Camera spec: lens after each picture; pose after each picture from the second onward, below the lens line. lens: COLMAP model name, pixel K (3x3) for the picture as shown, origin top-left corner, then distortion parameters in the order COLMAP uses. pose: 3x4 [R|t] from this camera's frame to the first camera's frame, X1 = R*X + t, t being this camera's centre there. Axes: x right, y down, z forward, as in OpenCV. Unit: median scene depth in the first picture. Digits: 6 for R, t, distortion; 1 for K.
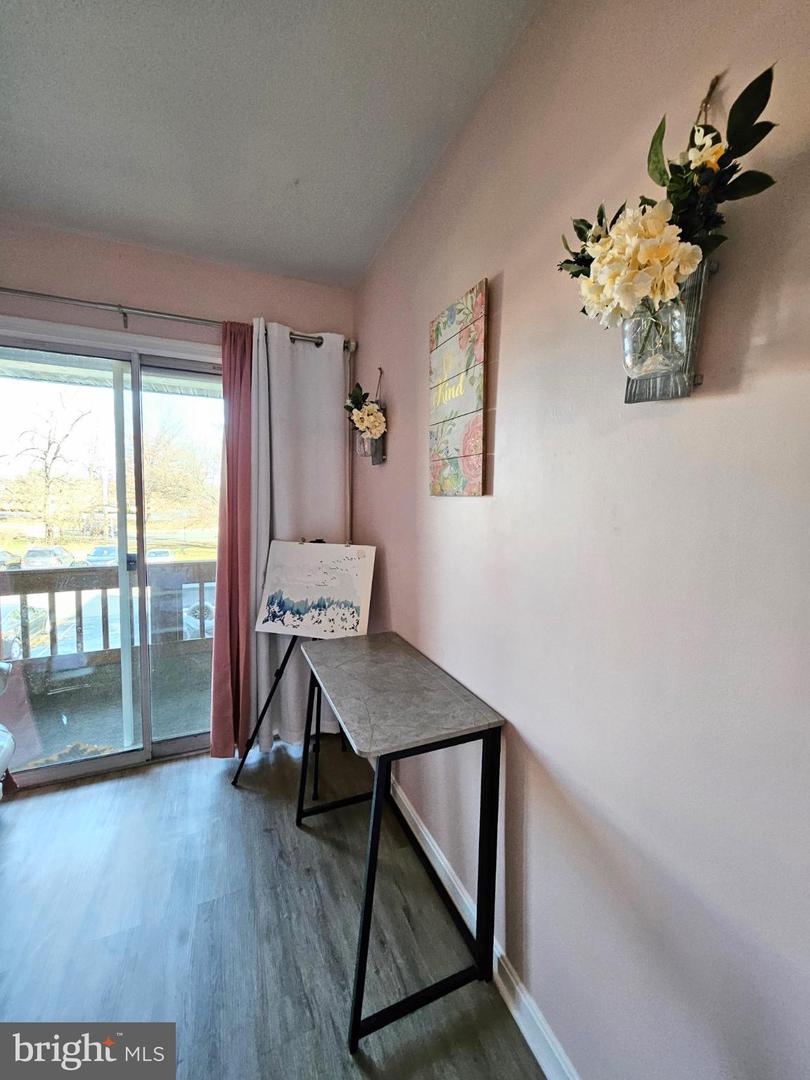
lens RADIAL K [[422.3, 0, 402.5], [0, 422.3, 523.1], [0, 0, 1]] dist [-0.000993, 0.000350]
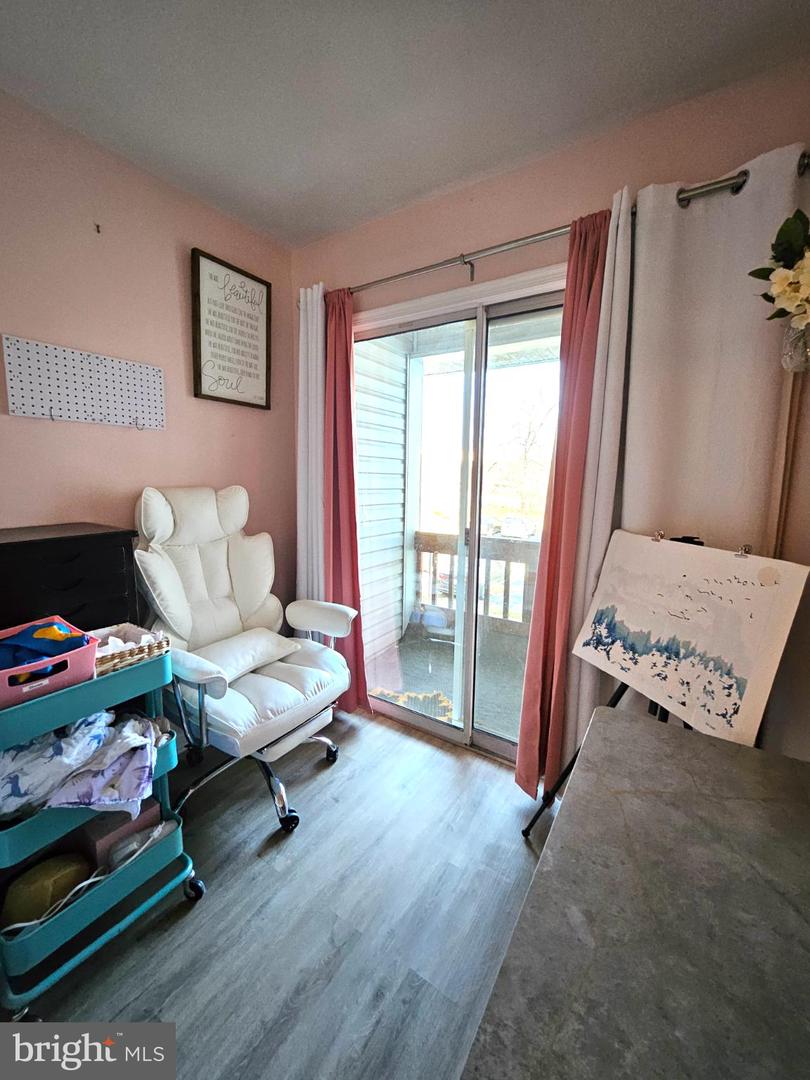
lens RADIAL K [[422.3, 0, 402.5], [0, 422.3, 523.1], [0, 0, 1]] dist [-0.000993, 0.000350]
pose [[0.553791, 0.093956, -0.827338, 0.066668], [-0.054155, 0.995574, 0.076812, -0.003398], [0.830893, 0.002267, 0.556428, 0.378183]]
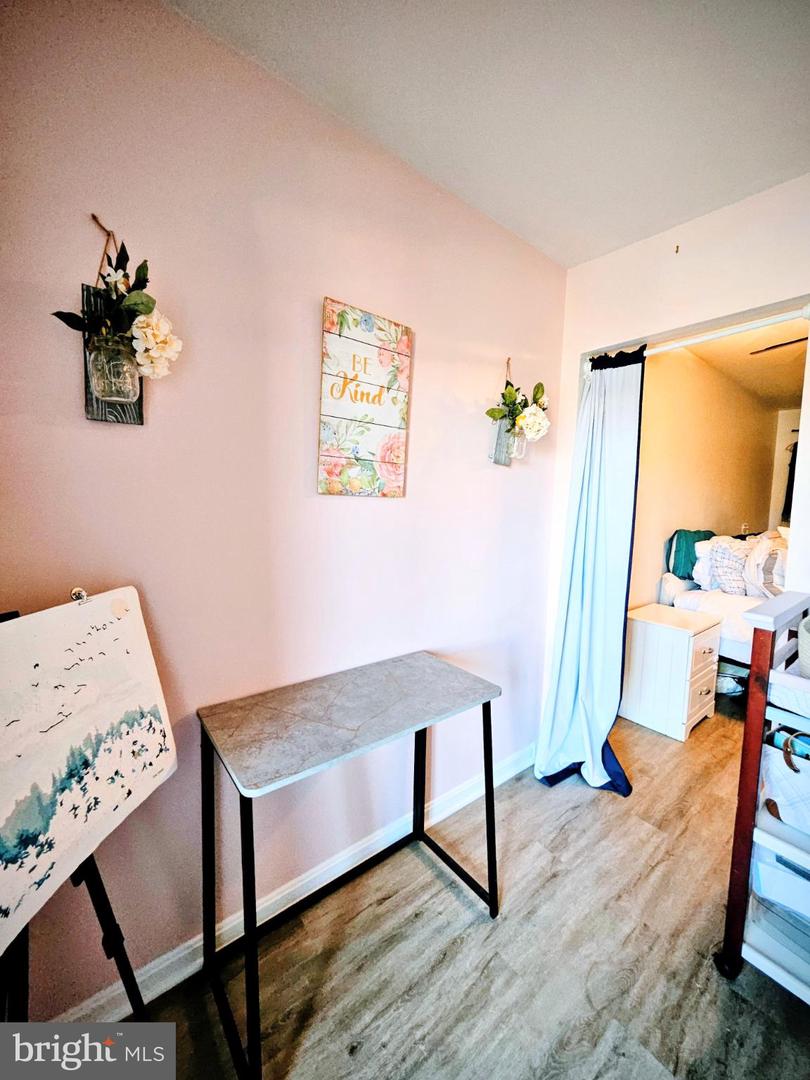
lens RADIAL K [[422.3, 0, 402.5], [0, 422.3, 523.1], [0, 0, 1]] dist [-0.000993, 0.000350]
pose [[-0.265613, -0.074734, 0.961179, -0.639354], [0.018391, 0.996417, 0.082556, -0.056576], [-0.963904, 0.039605, -0.263287, 0.820976]]
